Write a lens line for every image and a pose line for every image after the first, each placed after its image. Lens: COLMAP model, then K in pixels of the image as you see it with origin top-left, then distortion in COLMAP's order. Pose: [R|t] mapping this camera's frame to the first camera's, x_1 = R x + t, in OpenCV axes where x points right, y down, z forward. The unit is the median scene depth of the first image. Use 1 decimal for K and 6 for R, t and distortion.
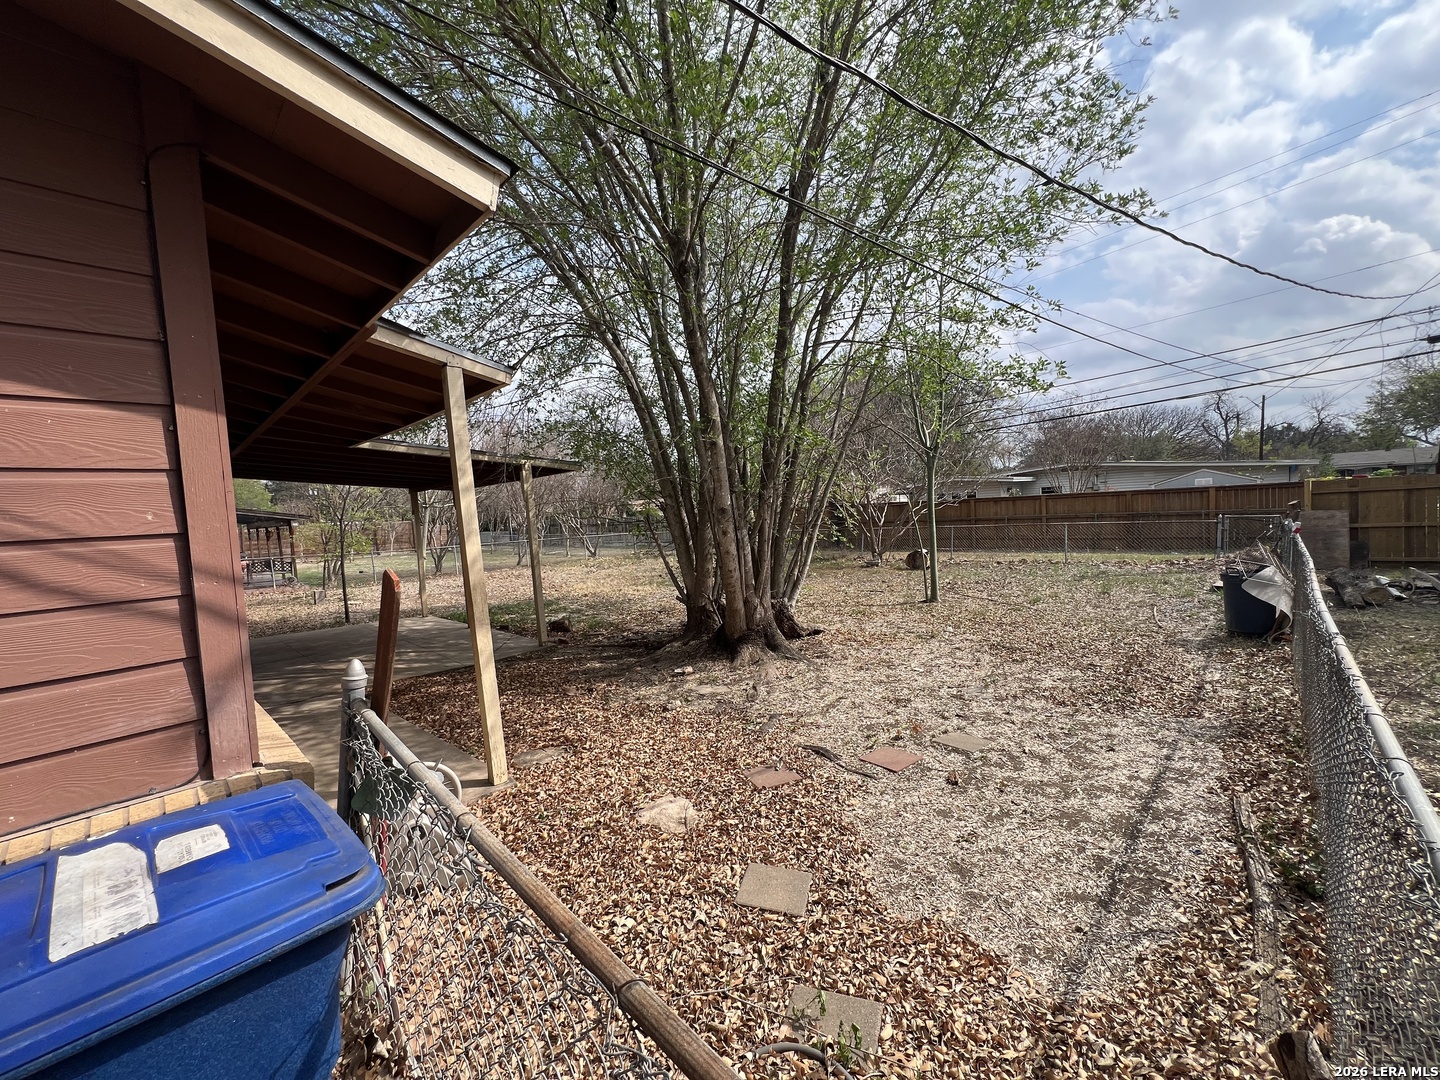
lens RADIAL K [[572.2, 0, 720.0], [0, 572.2, 540.0], [0, 0, 1]] dist [-0.002923, 0.000688]
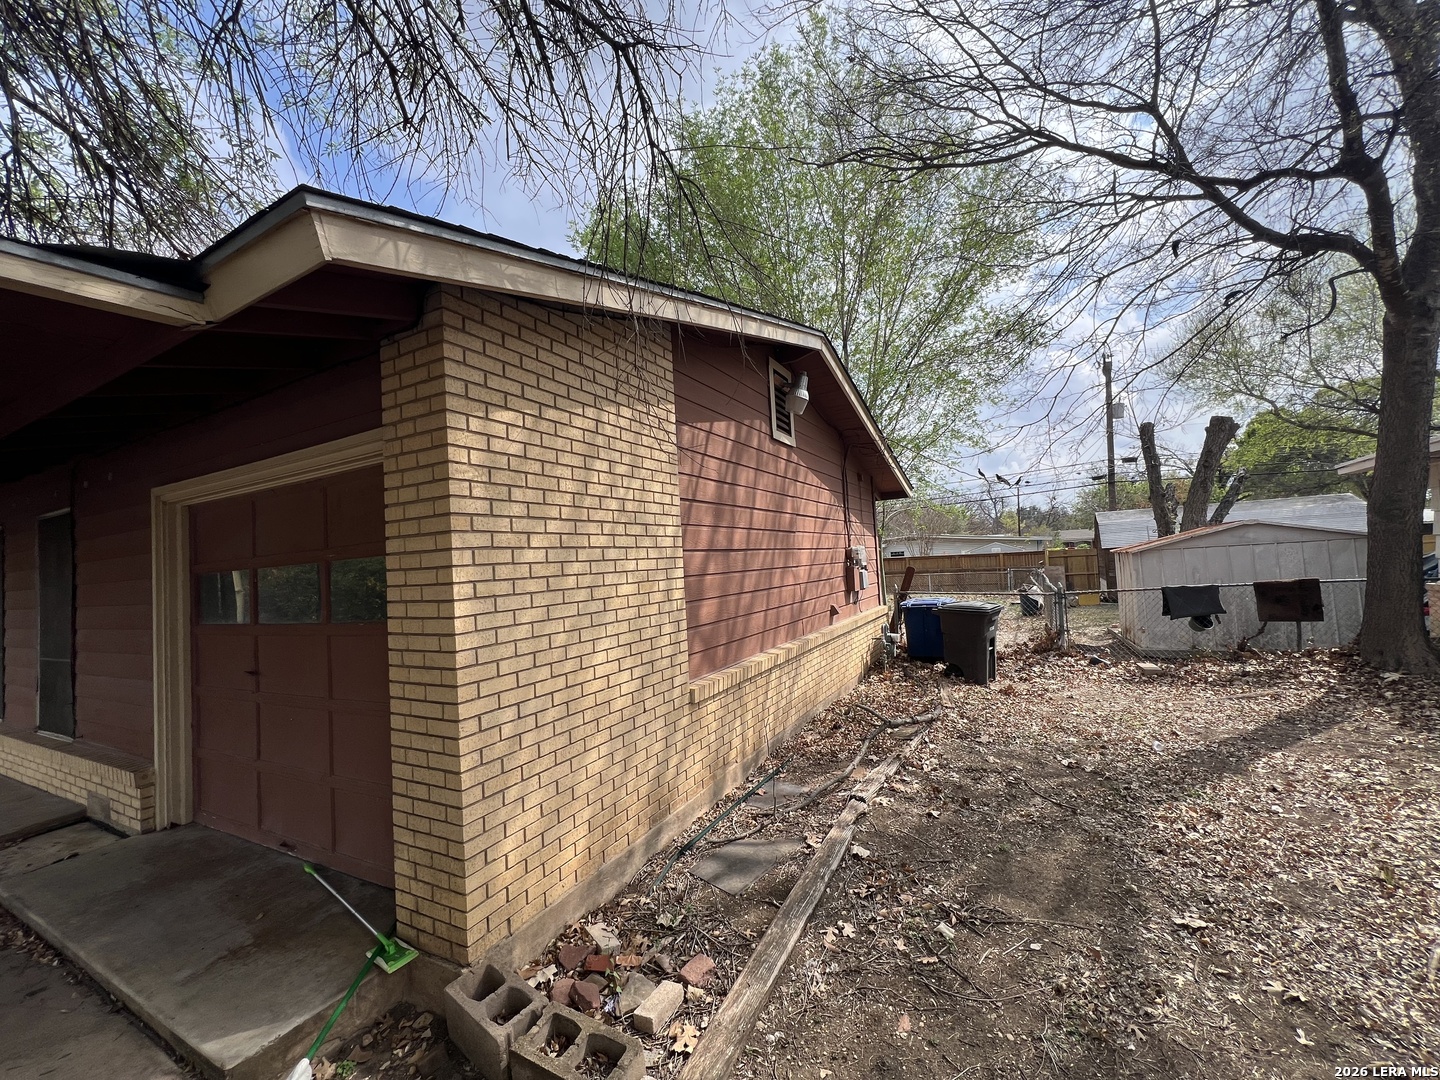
lens RADIAL K [[572.2, 0, 720.0], [0, 572.2, 540.0], [0, 0, 1]] dist [-0.002923, 0.000688]
pose [[0.962224, 0.018265, 0.271646, -0.282641], [0.010922, 0.994354, -0.105546, 0.026928], [-0.272040, 0.104526, 0.956592, -0.279934]]
